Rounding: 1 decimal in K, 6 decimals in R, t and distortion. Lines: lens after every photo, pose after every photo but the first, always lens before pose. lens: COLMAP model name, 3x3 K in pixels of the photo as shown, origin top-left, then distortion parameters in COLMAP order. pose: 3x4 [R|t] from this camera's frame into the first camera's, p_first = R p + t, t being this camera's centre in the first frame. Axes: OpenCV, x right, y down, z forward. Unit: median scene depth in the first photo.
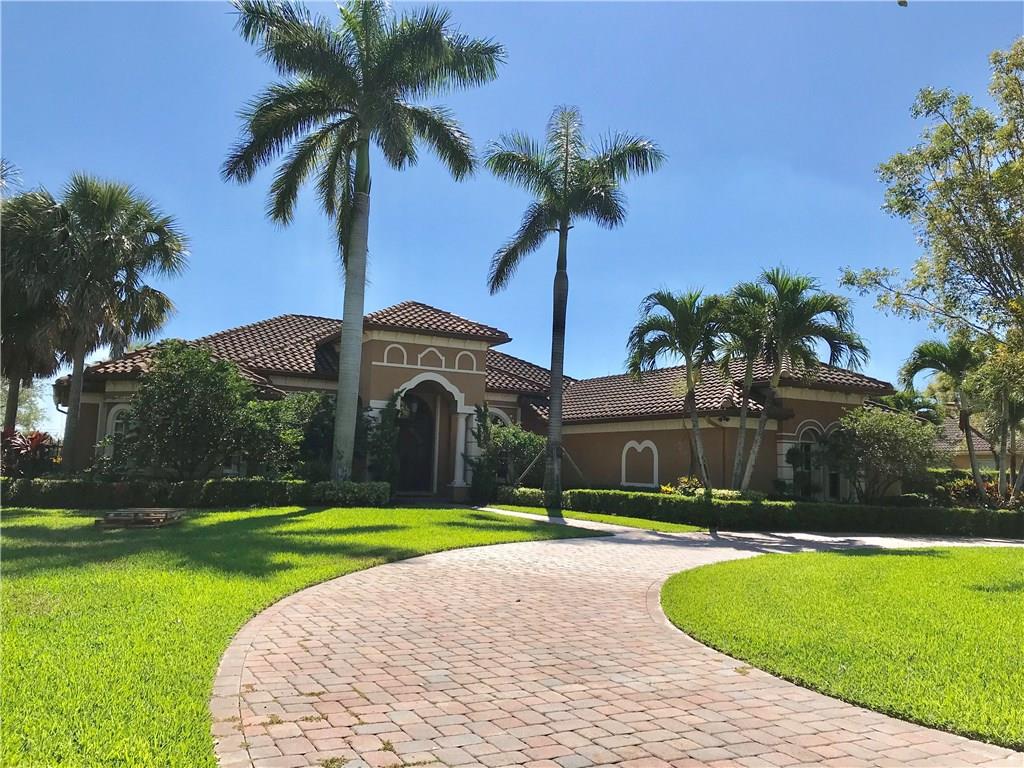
lens RADIAL K [[843.0, 0, 510.6], [0, 843.0, 360.1], [0, 0, 1]] dist [0.074735, -0.128675]
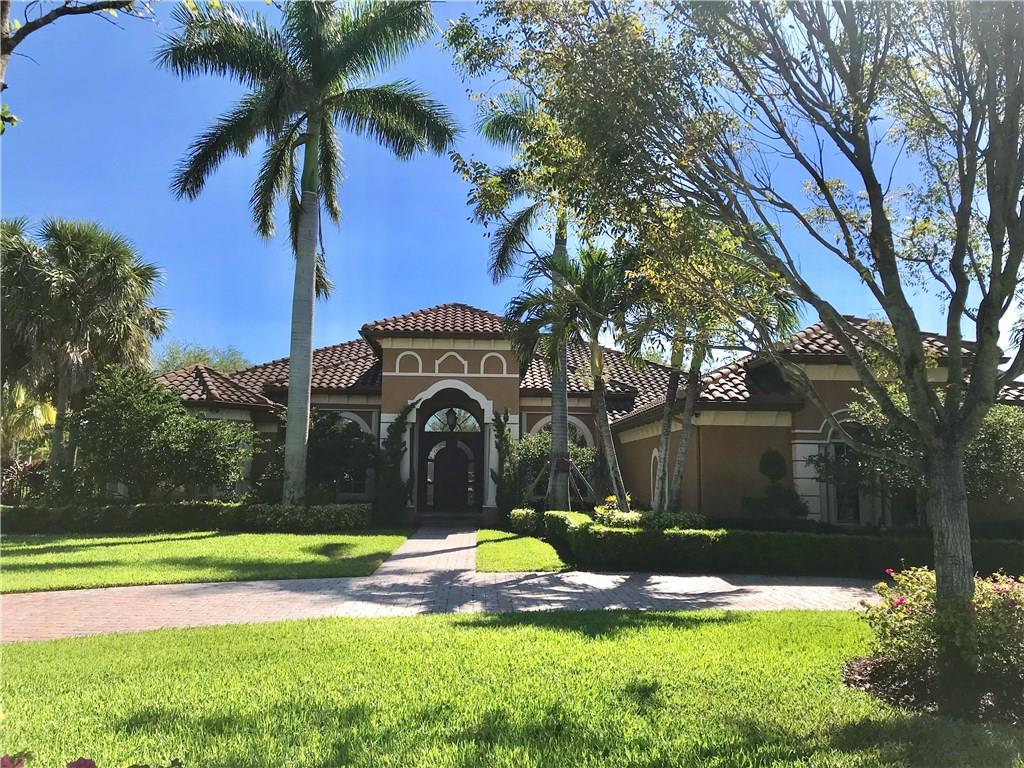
lens RADIAL K [[843.0, 0, 510.6], [0, 843.0, 360.1], [0, 0, 1]] dist [0.074735, -0.128675]
pose [[0.894531, -0.081537, -0.439506, 0.403701], [0.073310, 0.996670, -0.035691, 0.034782], [0.440953, -0.000293, 0.897530, 0.256721]]
